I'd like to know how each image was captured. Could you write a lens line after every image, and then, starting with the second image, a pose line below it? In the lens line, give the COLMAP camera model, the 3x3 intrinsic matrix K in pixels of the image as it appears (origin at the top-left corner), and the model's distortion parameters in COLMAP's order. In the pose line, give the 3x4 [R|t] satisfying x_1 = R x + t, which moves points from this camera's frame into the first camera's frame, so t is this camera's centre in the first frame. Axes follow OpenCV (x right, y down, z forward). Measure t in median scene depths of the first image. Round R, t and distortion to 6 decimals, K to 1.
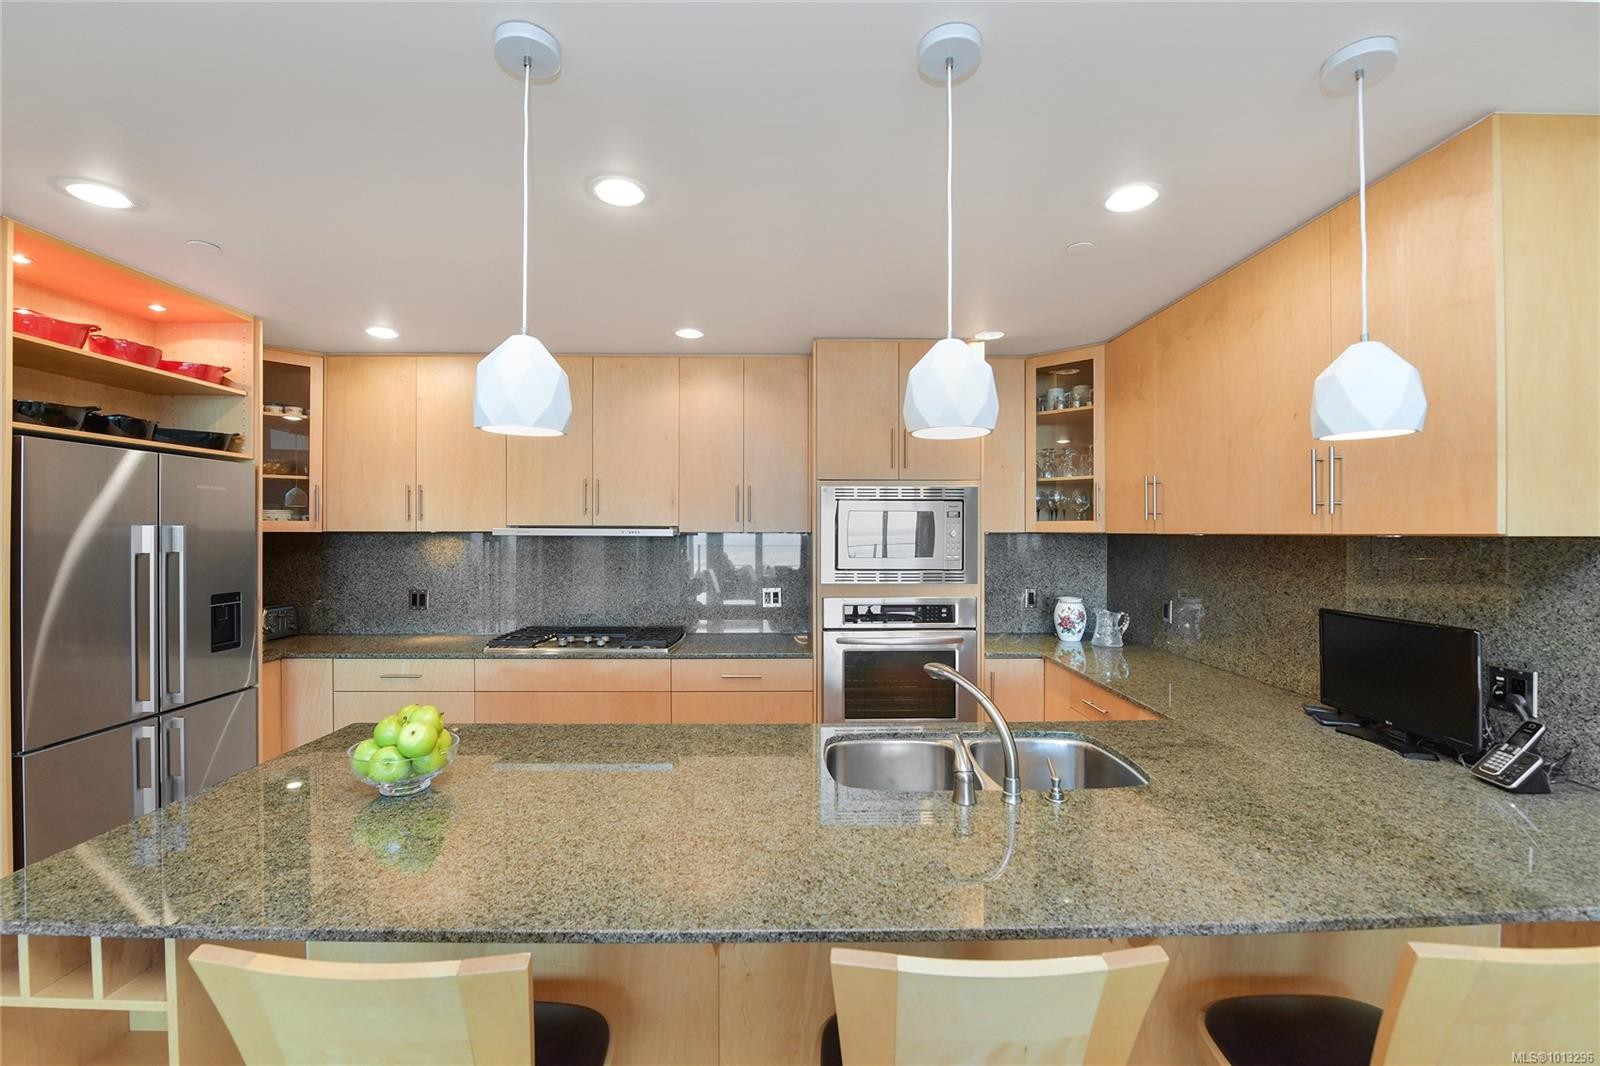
lens RADIAL K [[660.5, 0, 793.6], [0, 660.5, 534.7], [0, 0, 1]] dist [-0.019774, -0.000359]
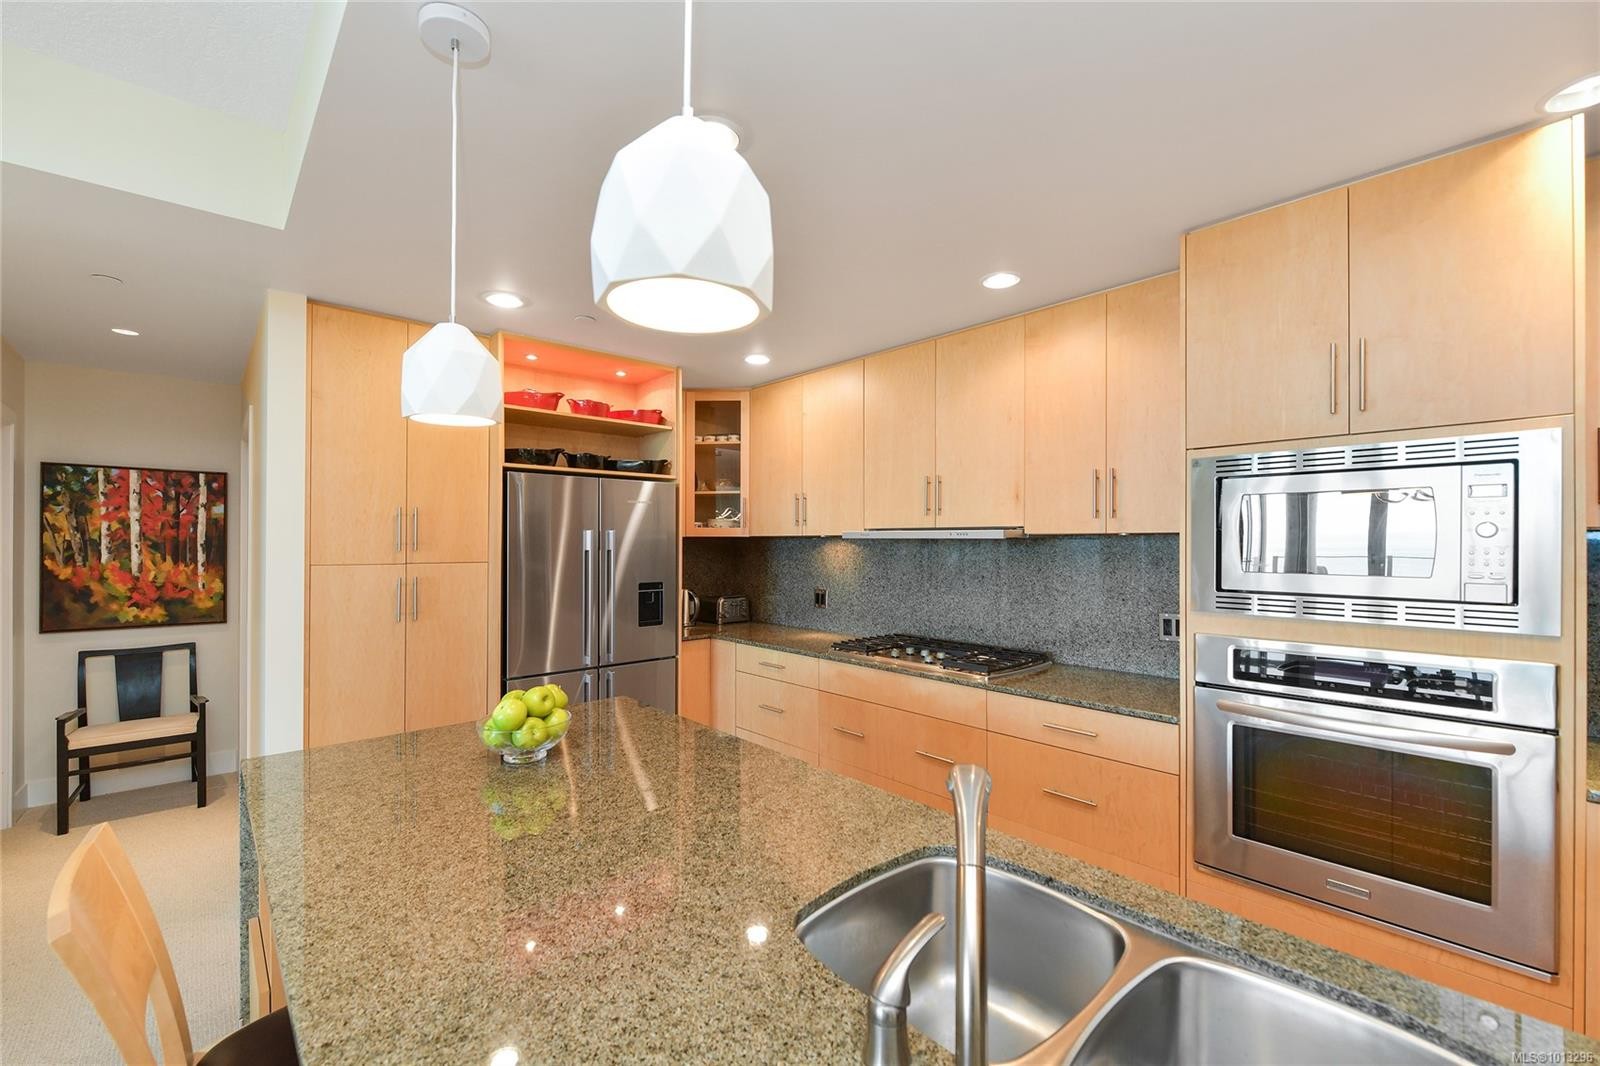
lens RADIAL K [[662.1, 0, 806.5], [0, 662.1, 542.1], [0, 0, 1]] dist [-0.003026, -0.000352]
pose [[0.664062, -0.000966, -0.747677, 0.272858], [-0.003647, 0.999983, -0.004532, 0.011593], [0.747669, 0.005737, 0.664047, 0.291906]]
